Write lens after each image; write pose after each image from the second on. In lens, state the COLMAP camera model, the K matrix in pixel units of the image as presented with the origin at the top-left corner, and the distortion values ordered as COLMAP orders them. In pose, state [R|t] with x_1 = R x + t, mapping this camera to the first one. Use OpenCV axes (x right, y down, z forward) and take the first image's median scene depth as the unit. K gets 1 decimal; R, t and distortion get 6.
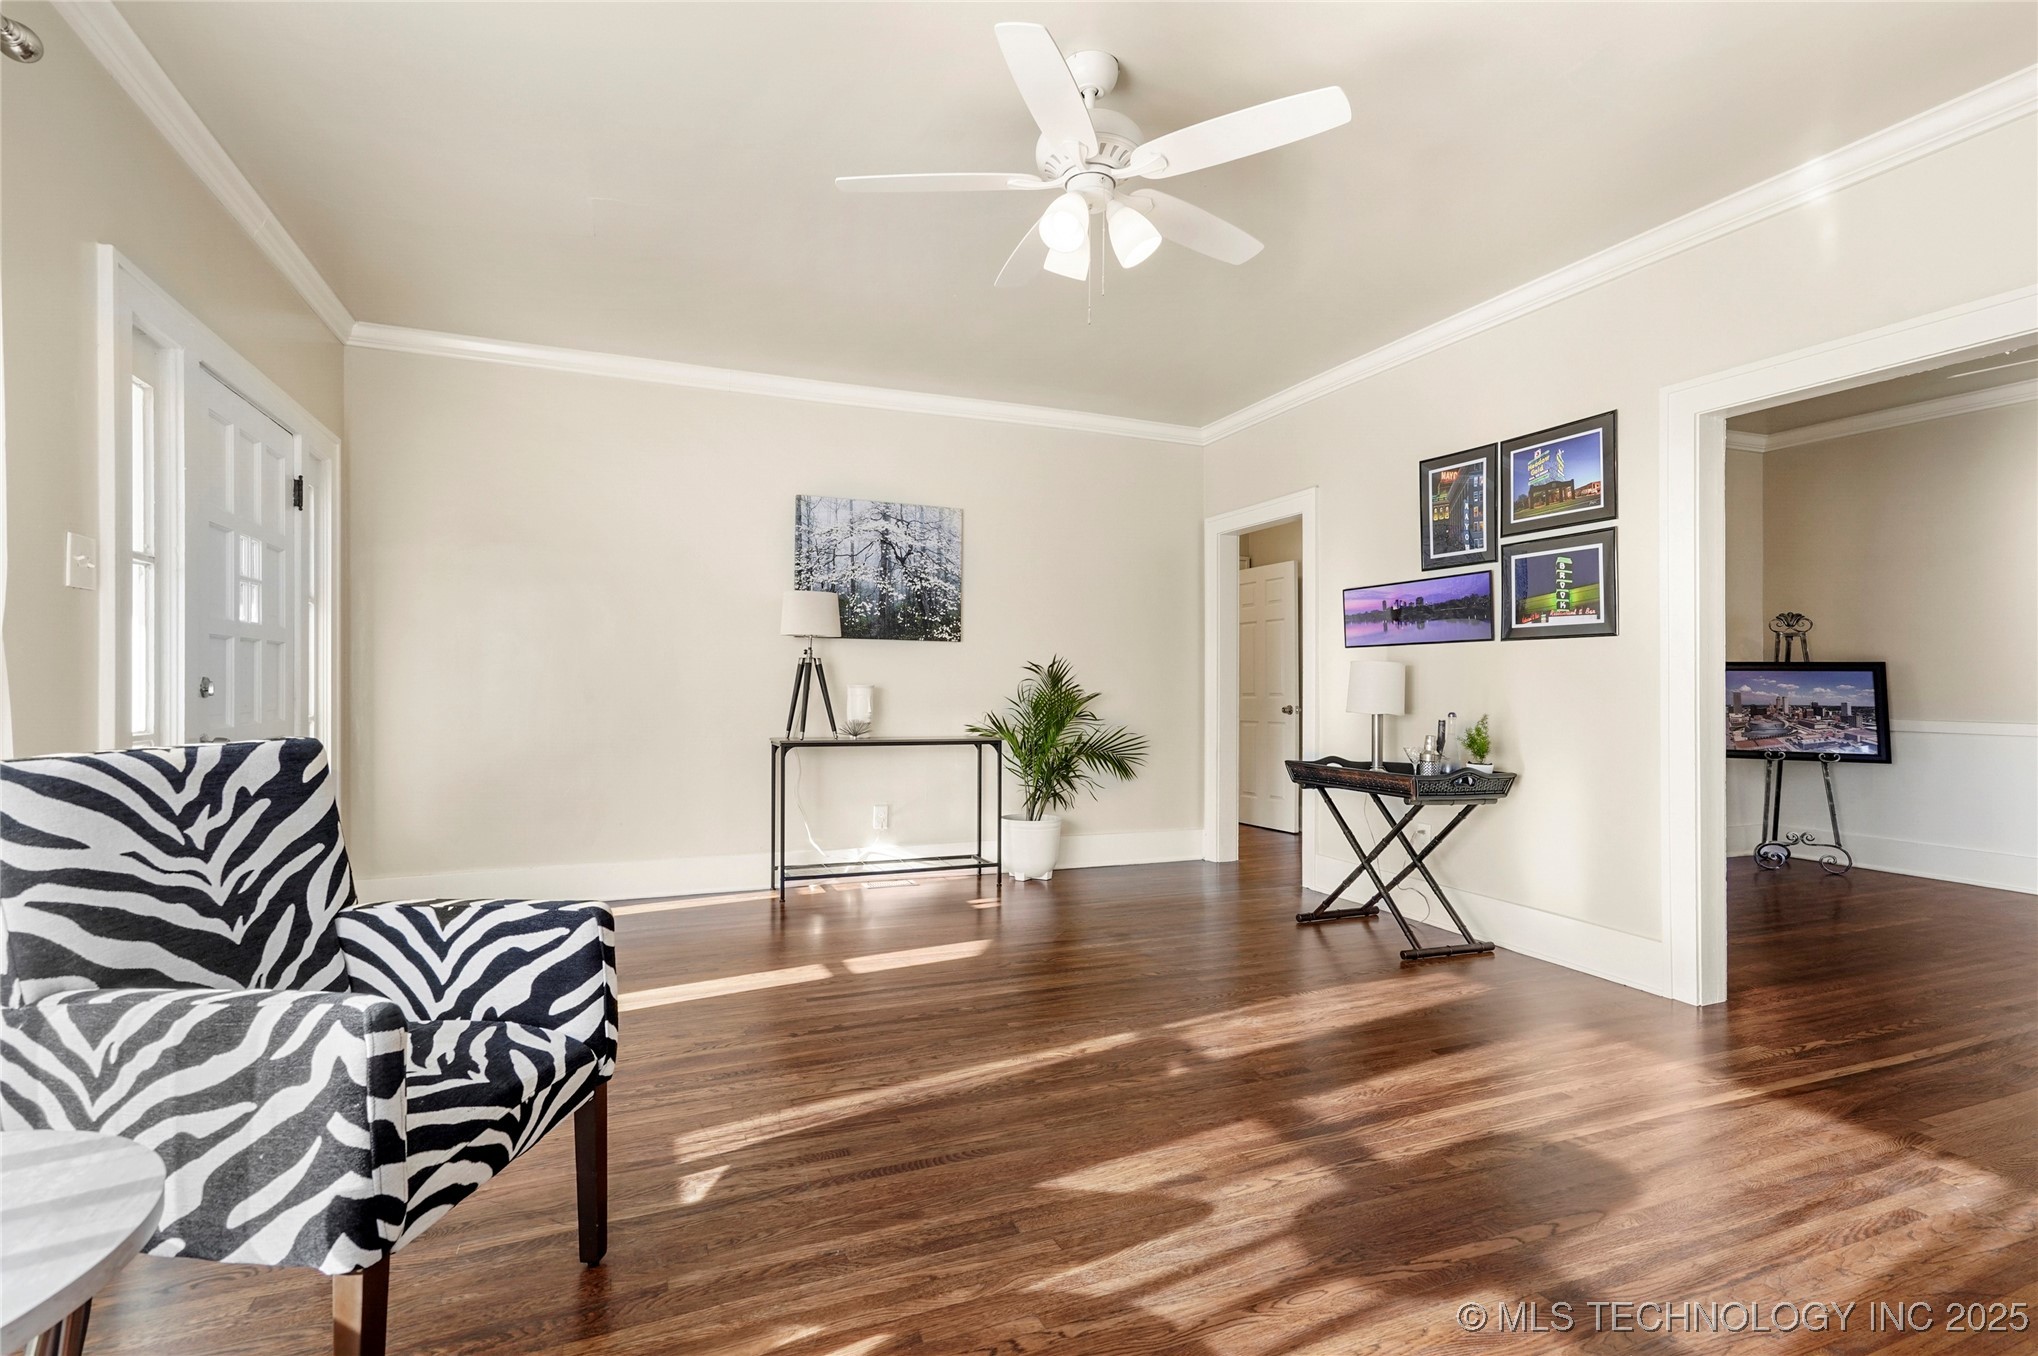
lens RADIAL K [[946.6, 0, 1012.9], [0, 946.6, 678.2], [0, 0, 1]] dist [-0.014550, 0.019616]
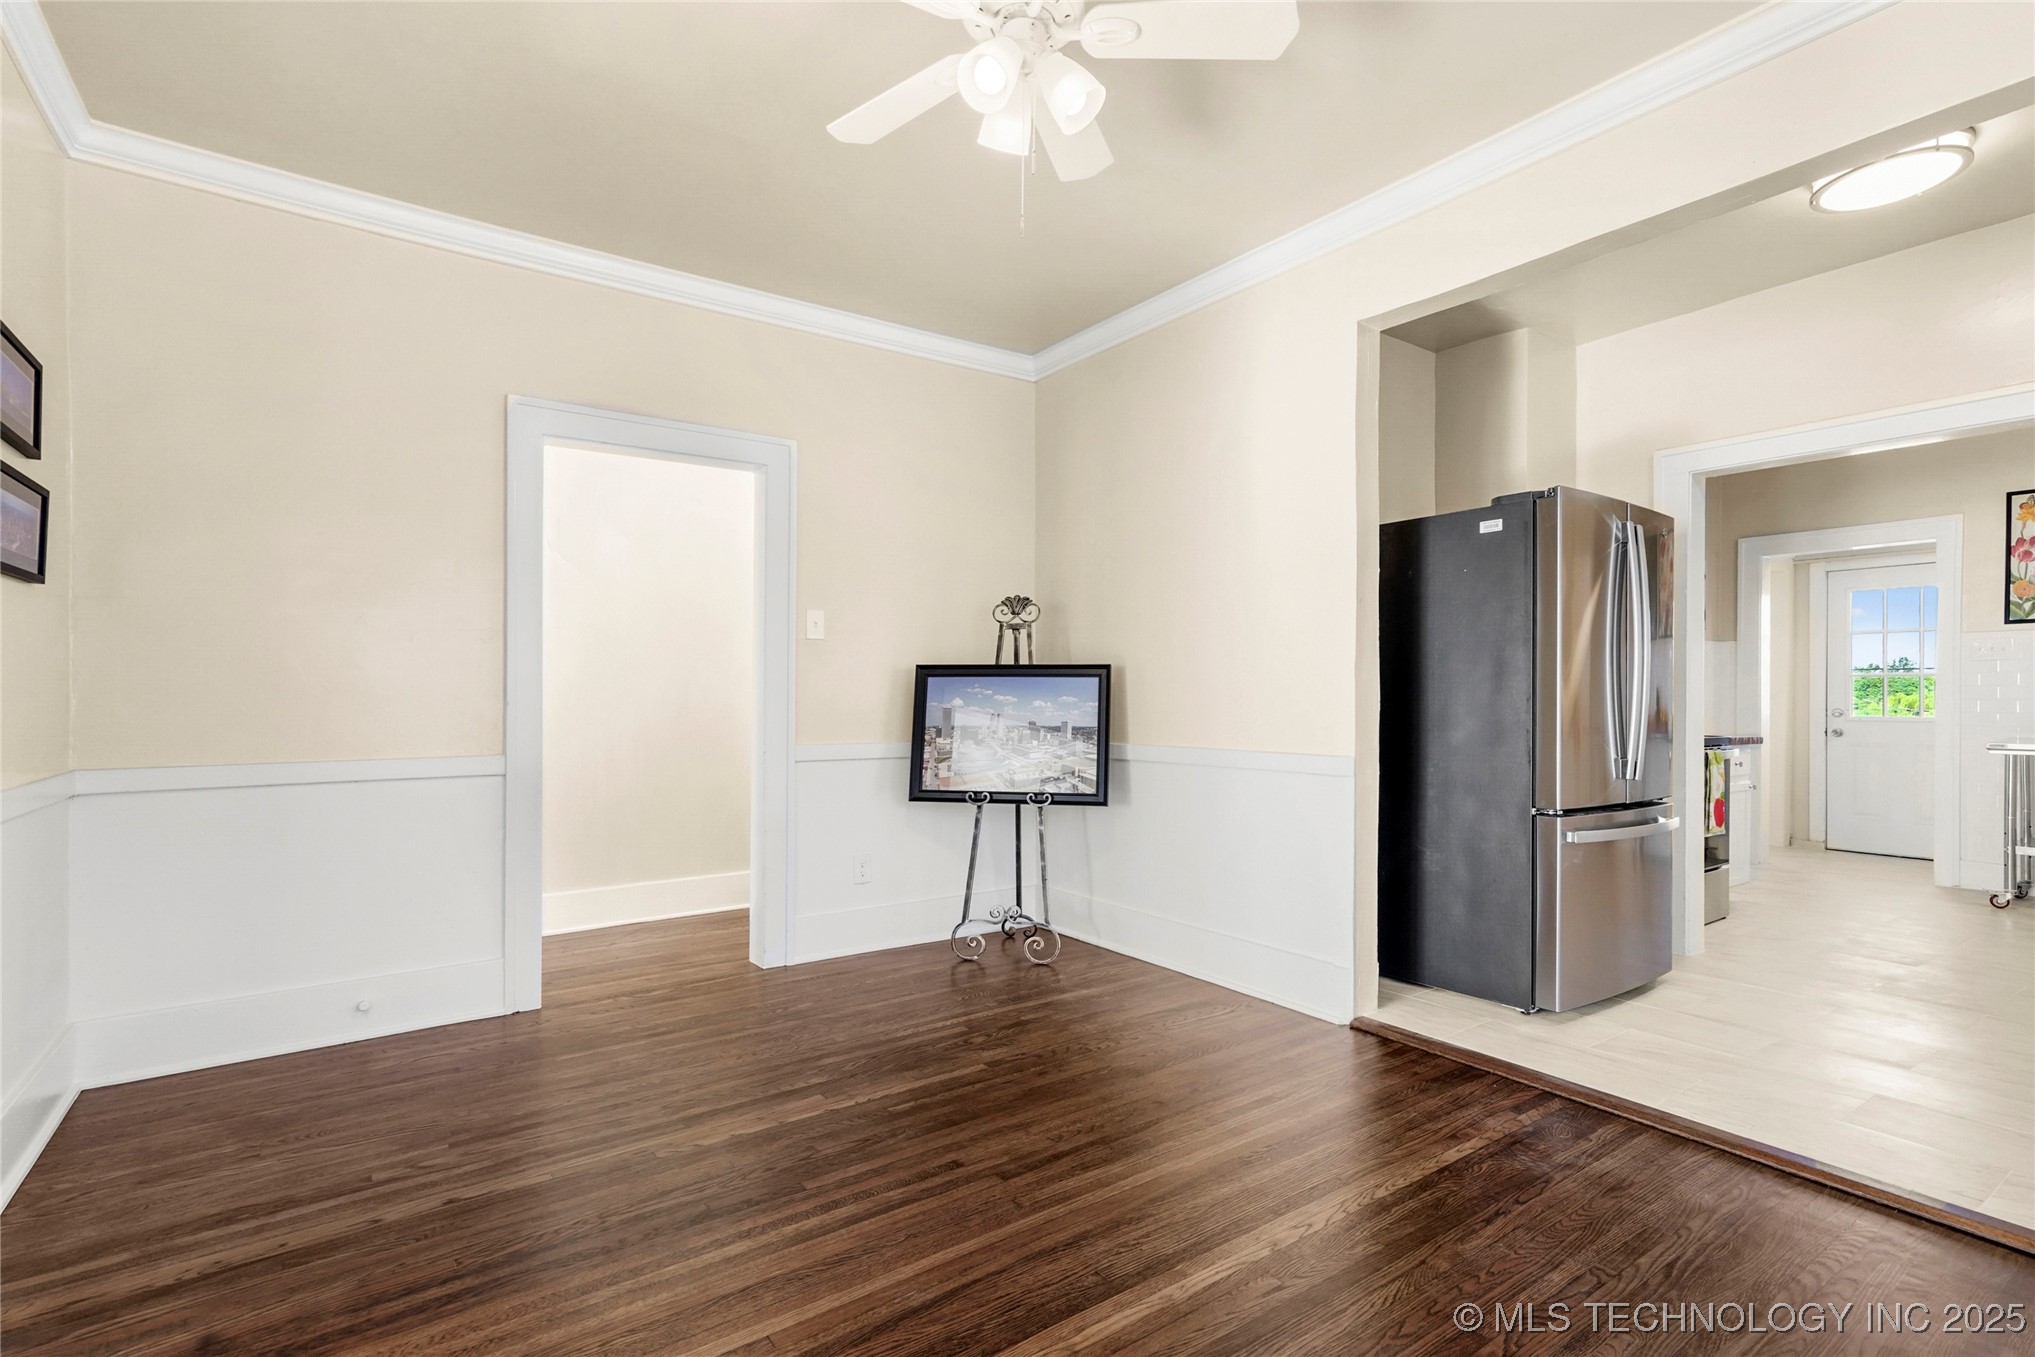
lens RADIAL K [[978.2, 0, 1027.4], [0, 978.2, 698.2], [0, 0, 1]] dist [-0.000372, 0.000456]
pose [[0.970526, -0.004990, 0.240946, 0.803715], [0.003207, 0.999965, 0.007792, 0.003228], [-0.240976, -0.006789, 0.970507, 0.347174]]
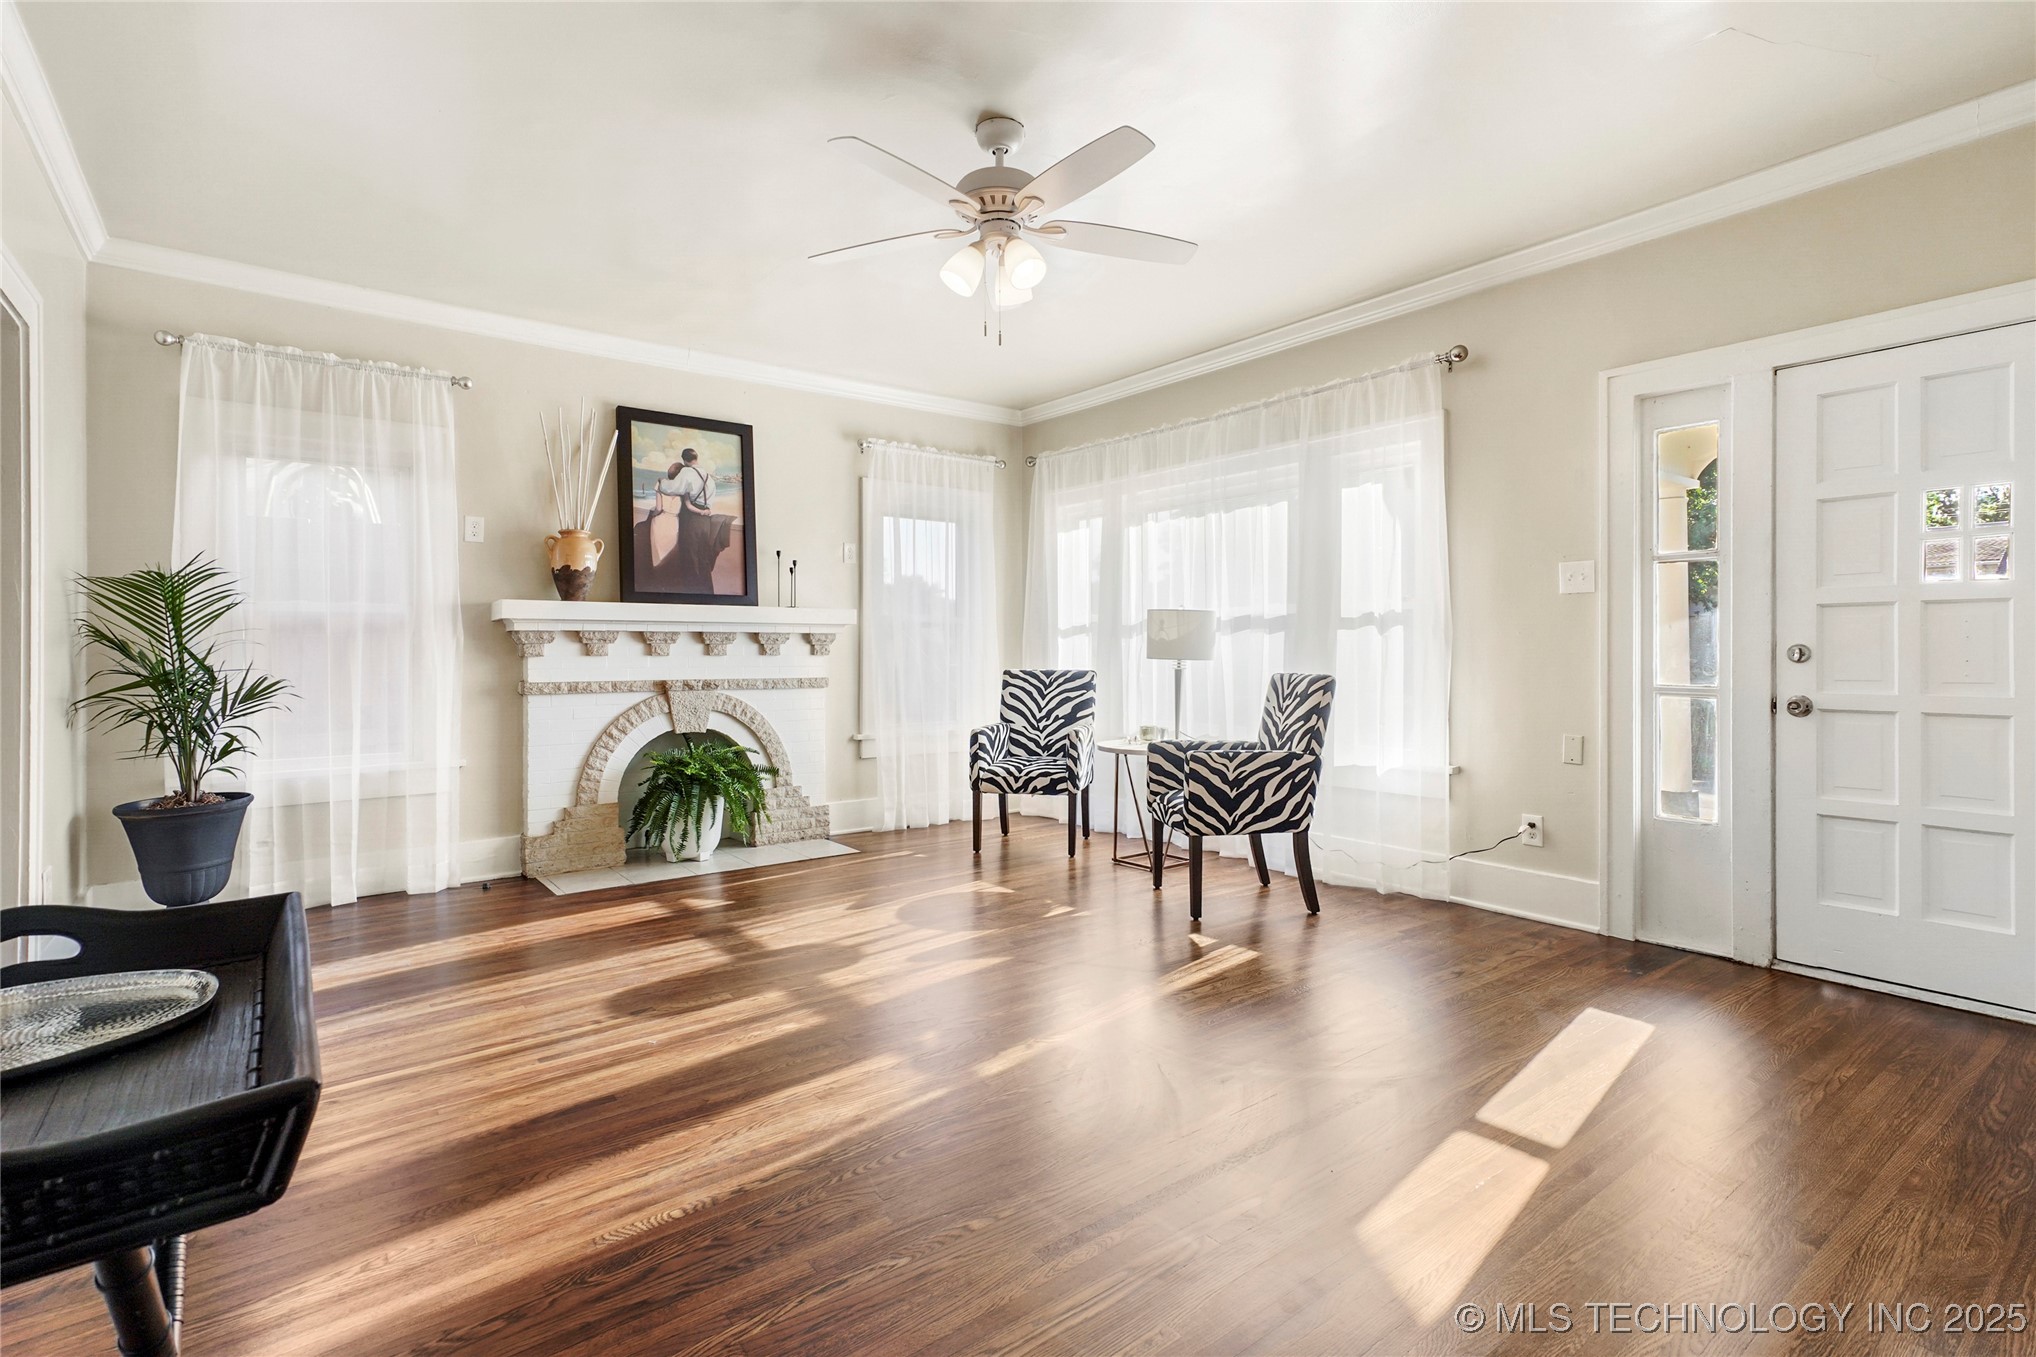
lens RADIAL K [[963.1, 0, 1014.8], [0, 963.1, 643.1], [0, 0, 1]] dist [-0.000848, 0.000347]
pose [[-0.966129, -0.003804, -0.258030, 0.191927], [-0.000960, 0.999937, -0.011146, 0.006528], [0.258056, -0.010521, -0.966073, 1.105634]]
